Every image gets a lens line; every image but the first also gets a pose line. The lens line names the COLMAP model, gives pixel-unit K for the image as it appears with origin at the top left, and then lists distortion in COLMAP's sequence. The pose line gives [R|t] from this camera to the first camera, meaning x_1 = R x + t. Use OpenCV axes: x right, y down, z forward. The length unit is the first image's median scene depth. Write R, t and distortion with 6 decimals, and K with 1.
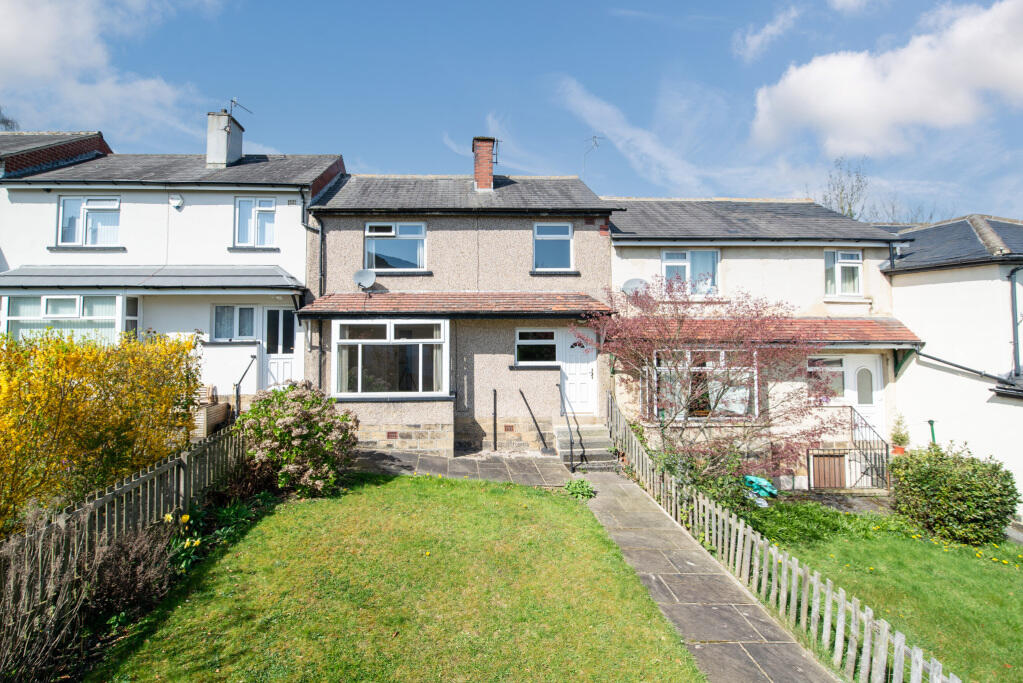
lens RADIAL K [[446.9, 0, 509.4], [0, 446.9, 322.8], [0, 0, 1]] dist [0.014311, -0.012349]
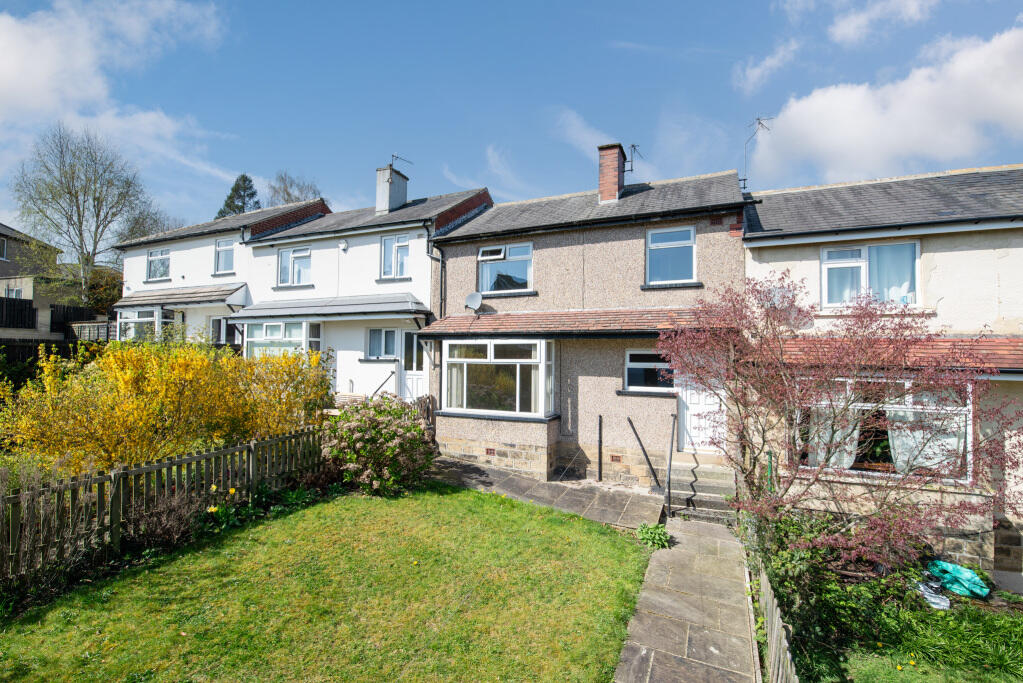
lens RADIAL K [[451.0, 0, 511.9], [0, 451.0, 352.4], [0, 0, 1]] dist [-0.000084, -0.013600]
pose [[0.897828, 0.008172, -0.440271, 0.220977], [-0.004585, 0.999947, 0.009212, 0.011629], [0.440323, -0.006252, 0.897818, 0.084532]]
